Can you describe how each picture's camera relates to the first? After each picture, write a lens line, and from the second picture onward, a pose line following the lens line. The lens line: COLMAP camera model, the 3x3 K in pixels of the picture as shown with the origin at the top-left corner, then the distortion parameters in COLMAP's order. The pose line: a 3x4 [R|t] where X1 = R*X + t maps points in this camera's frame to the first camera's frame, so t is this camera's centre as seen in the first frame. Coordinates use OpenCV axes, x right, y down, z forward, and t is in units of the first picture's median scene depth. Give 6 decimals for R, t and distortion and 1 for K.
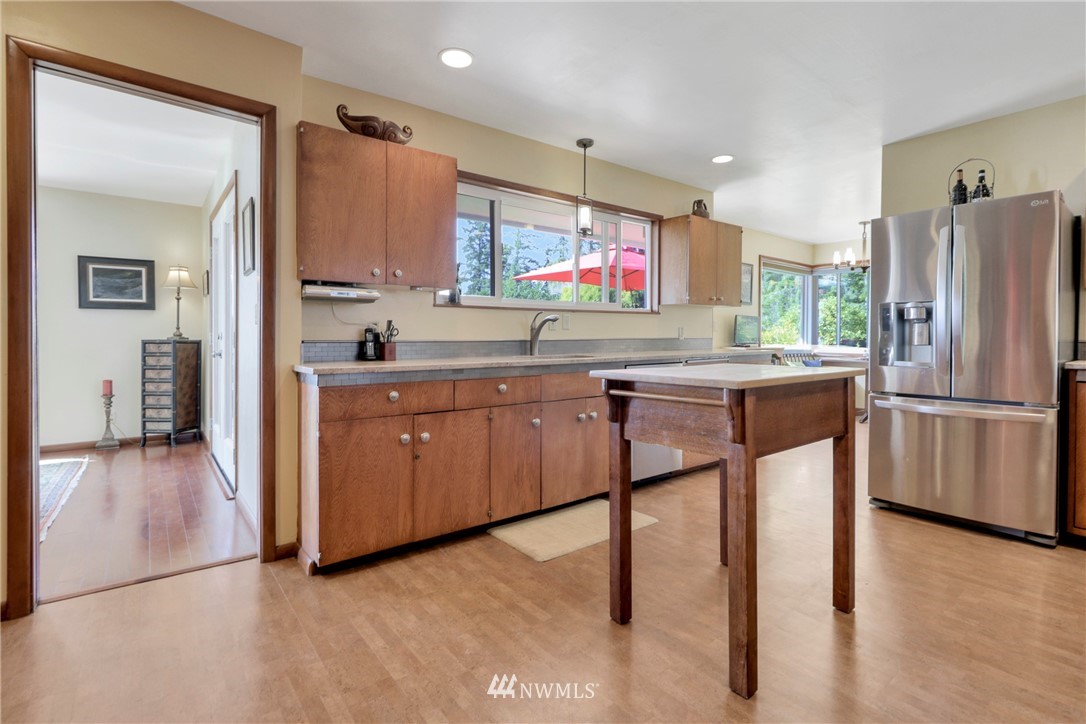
lens RADIAL K [[510.1, 0, 545.1], [0, 510.1, 350.8], [0, 0, 1]] dist [-0.001613, -0.000677]
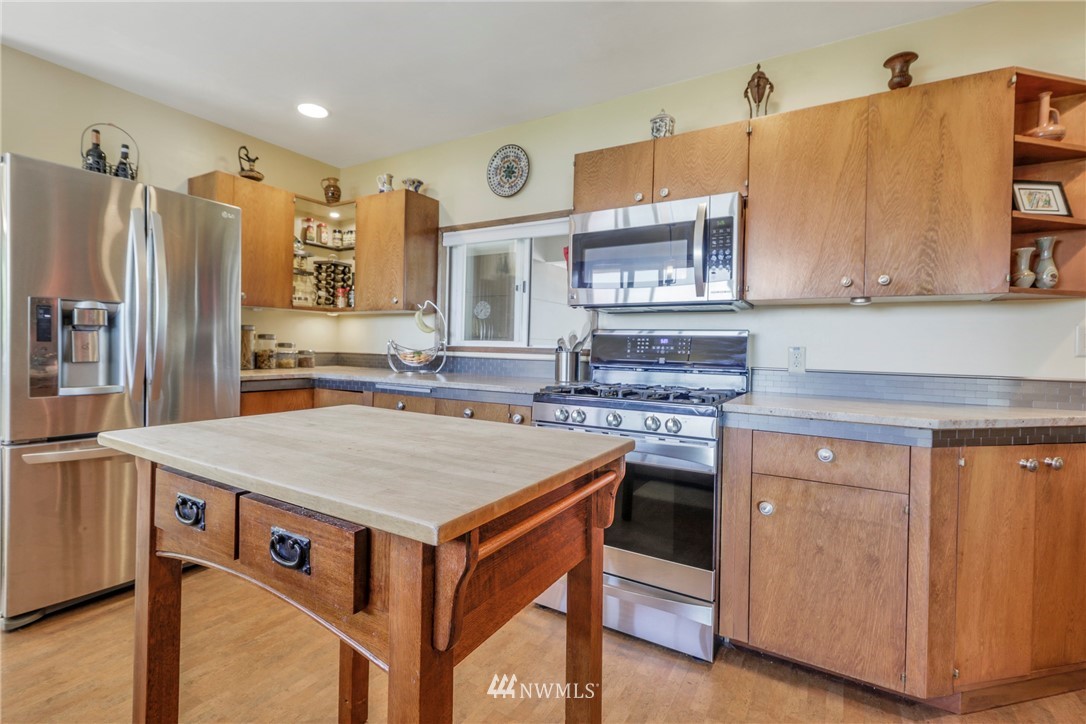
lens RADIAL K [[501.3, 0, 541.4], [0, 501.3, 351.1], [0, 0, 1]] dist [0.001589, -0.000322]
pose [[-0.350201, -0.016088, 0.936537, -0.167070], [0.003634, 0.999822, 0.018534, -0.045795], [-0.936668, 0.009894, -0.350080, 0.824435]]
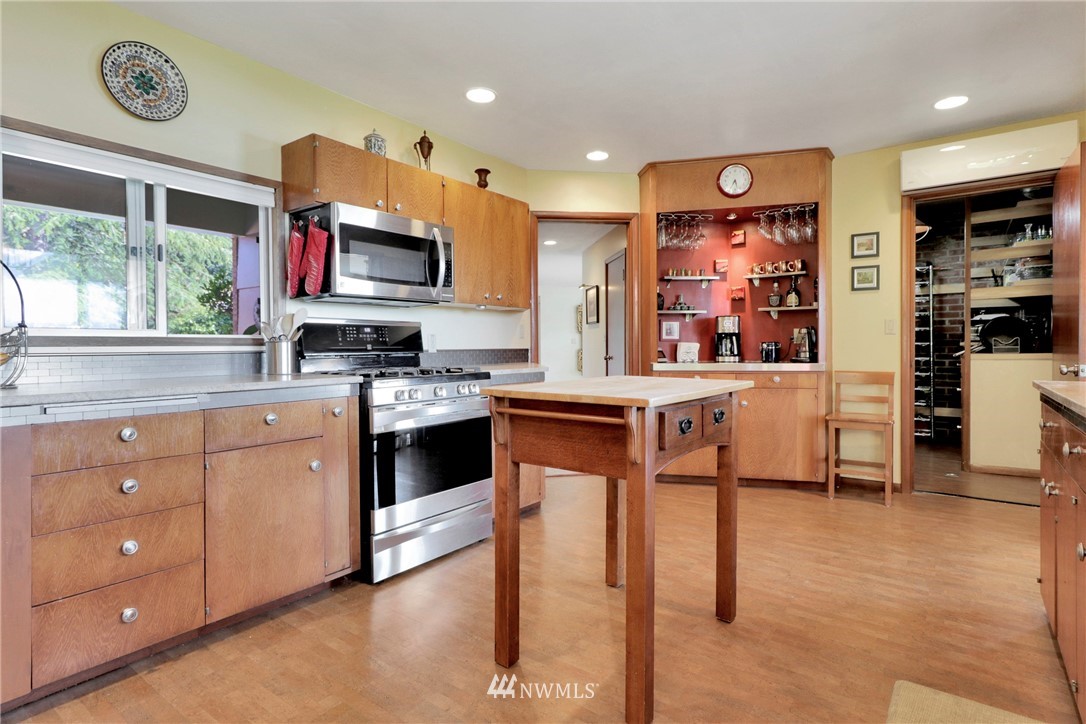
lens RADIAL K [[558.3, 0, 543.3], [0, 558.3, 346.6], [0, 0, 1]] dist [-0.002076, -0.000493]
pose [[-0.967772, 0.001723, -0.251823, 0.635355], [-0.005480, 0.999596, 0.027899, -0.045818], [0.251770, 0.028379, -0.967371, 1.591427]]
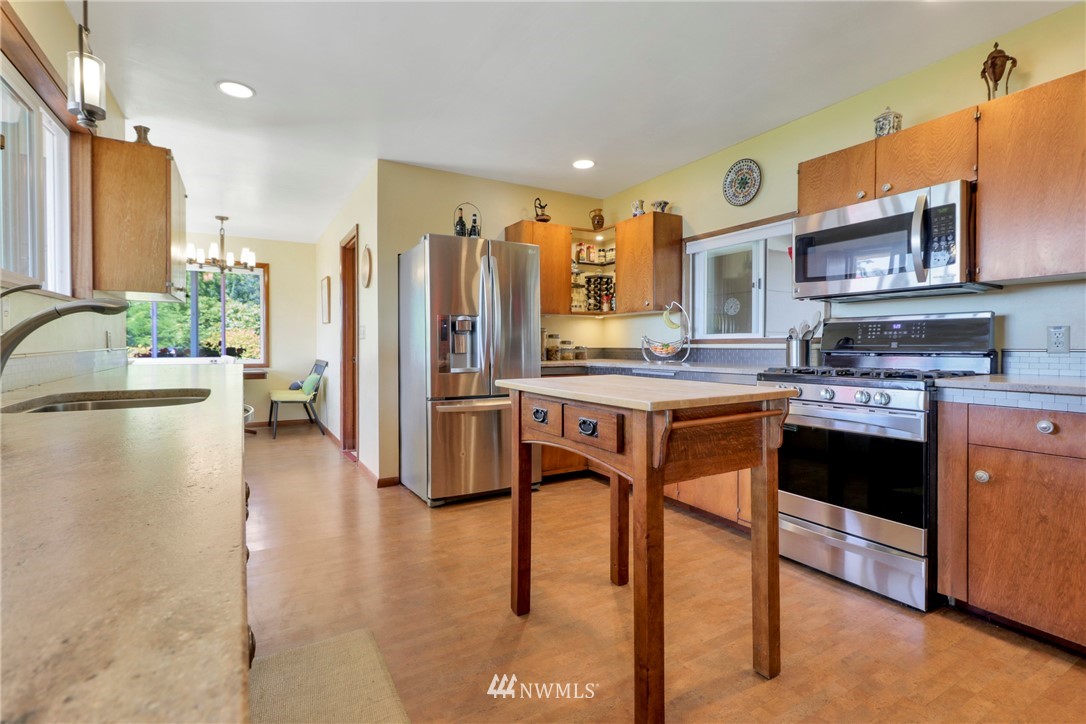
lens RADIAL K [[510.1, 0, 545.1], [0, 510.1, 350.8], [0, 0, 1]] dist [-0.001613, -0.000677]
pose [[0.138690, -0.011444, 0.990270, -0.474110], [0.029159, 0.999547, 0.007467, -0.023939], [-0.989906, 0.027839, 0.138961, 0.823105]]
